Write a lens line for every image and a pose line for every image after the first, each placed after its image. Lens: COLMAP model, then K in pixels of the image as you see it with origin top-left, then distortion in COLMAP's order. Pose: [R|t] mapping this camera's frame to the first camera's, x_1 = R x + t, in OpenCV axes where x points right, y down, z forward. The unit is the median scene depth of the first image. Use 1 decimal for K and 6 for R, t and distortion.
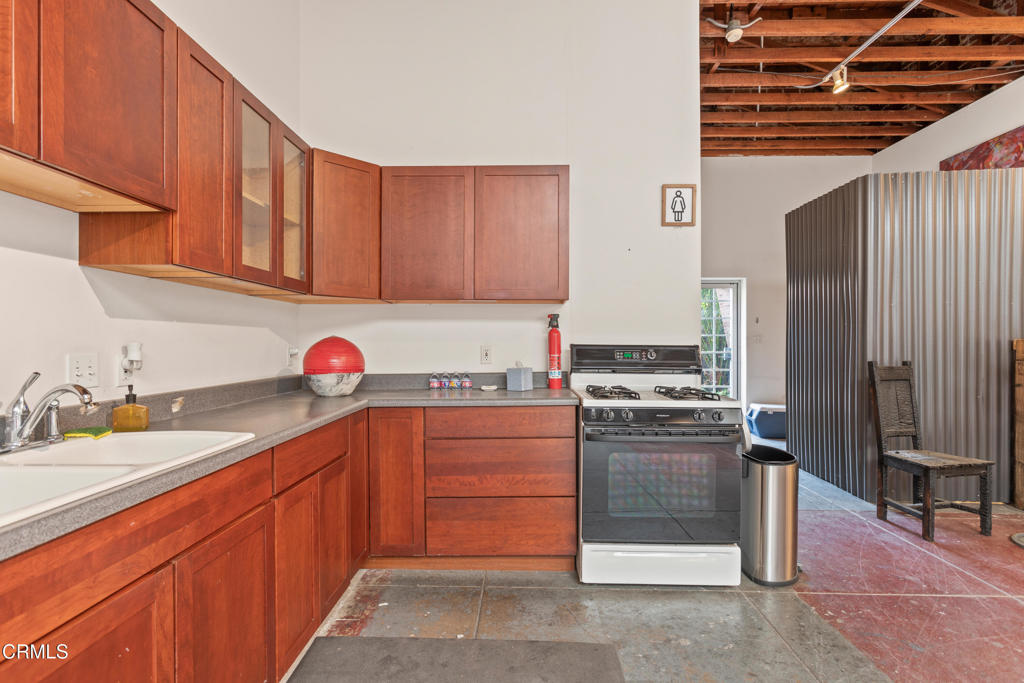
lens RADIAL K [[505.6, 0, 511.1], [0, 505.6, 343.9], [0, 0, 1]] dist [-0.003812, 0.001600]
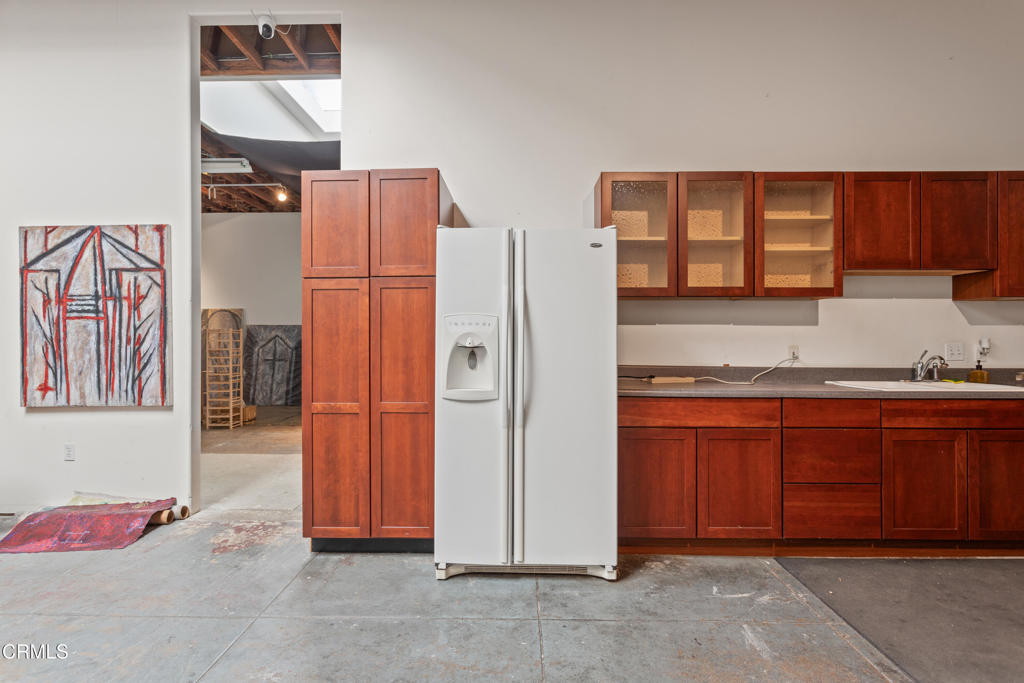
lens RADIAL K [[505.6, 0, 507.3], [0, 505.6, 338.1], [0, 0, 1]] dist [-0.003812, 0.001600]
pose [[0.009100, -0.000829, -0.999958, 0.780388], [-0.002897, 0.999995, -0.000855, 0.002524], [0.999954, 0.002905, 0.009097, -0.551103]]
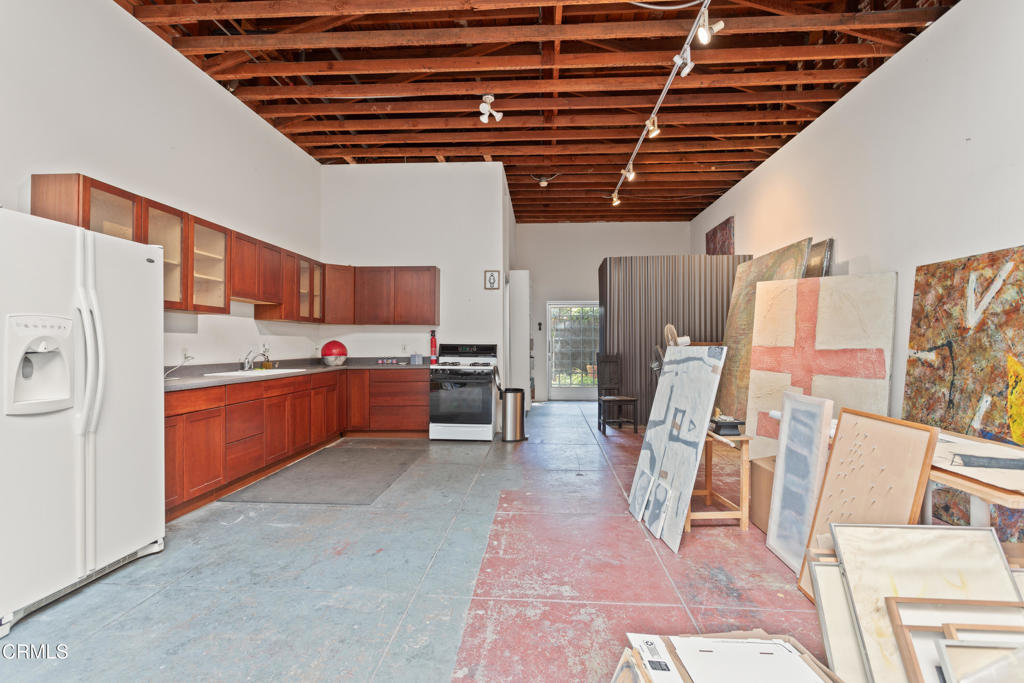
lens RADIAL K [[505.6, 0, 512.0], [0, 505.6, 338.8], [0, 0, 1]] dist [-0.003812, 0.001600]
pose [[0.999298, 0.000623, -0.037448, 0.632882], [-0.001066, 0.999930, -0.011822, 0.004925], [0.037438, 0.011853, 0.999229, -1.477630]]
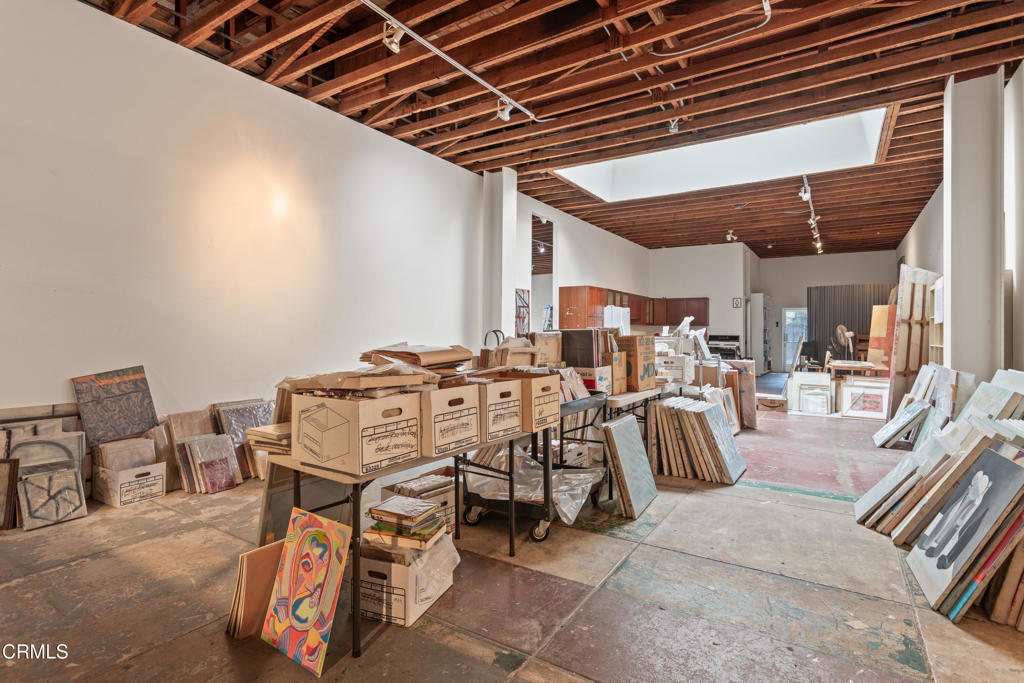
lens RADIAL K [[505.6, 0, 520.0], [0, 505.6, 333.9], [0, 0, 1]] dist [-0.003812, 0.001600]
pose [[0.858377, 0.003694, -0.513006, 1.202866], [-0.003858, 0.999992, 0.000746, -0.007350], [0.513005, 0.001339, 0.858384, -4.586412]]
